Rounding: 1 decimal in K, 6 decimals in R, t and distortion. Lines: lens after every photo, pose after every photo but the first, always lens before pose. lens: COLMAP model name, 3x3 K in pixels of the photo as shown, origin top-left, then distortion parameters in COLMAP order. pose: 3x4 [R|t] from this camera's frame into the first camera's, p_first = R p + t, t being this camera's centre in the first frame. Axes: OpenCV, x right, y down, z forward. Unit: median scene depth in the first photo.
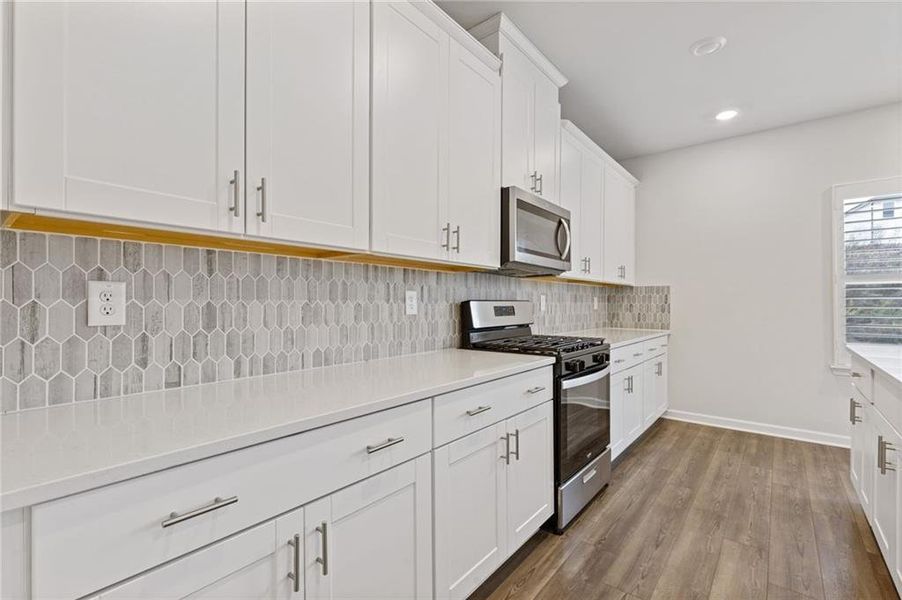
lens RADIAL K [[404.5, 0, 451.2], [0, 404.5, 305.6], [0, 0, 1]] dist [0.003140, 0.000002]
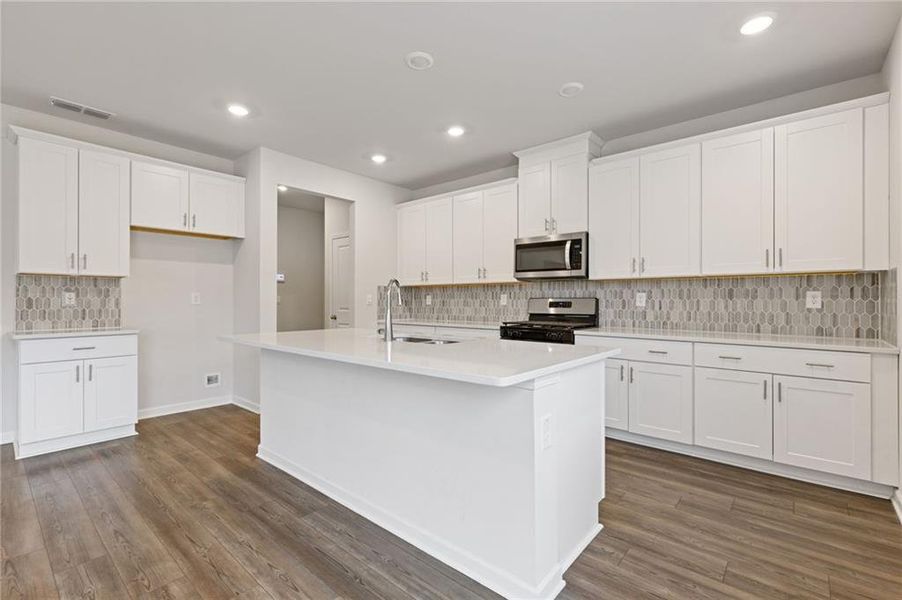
lens RADIAL K [[404.5, 0, 453.1], [0, 404.5, 299.0], [0, 0, 1]] dist [0.003140, 0.000002]
pose [[-0.029843, -0.000018, -0.999555, 2.375663], [-0.002206, 0.999998, 0.000048, -0.011272], [0.999552, 0.002206, -0.029843, 0.865901]]
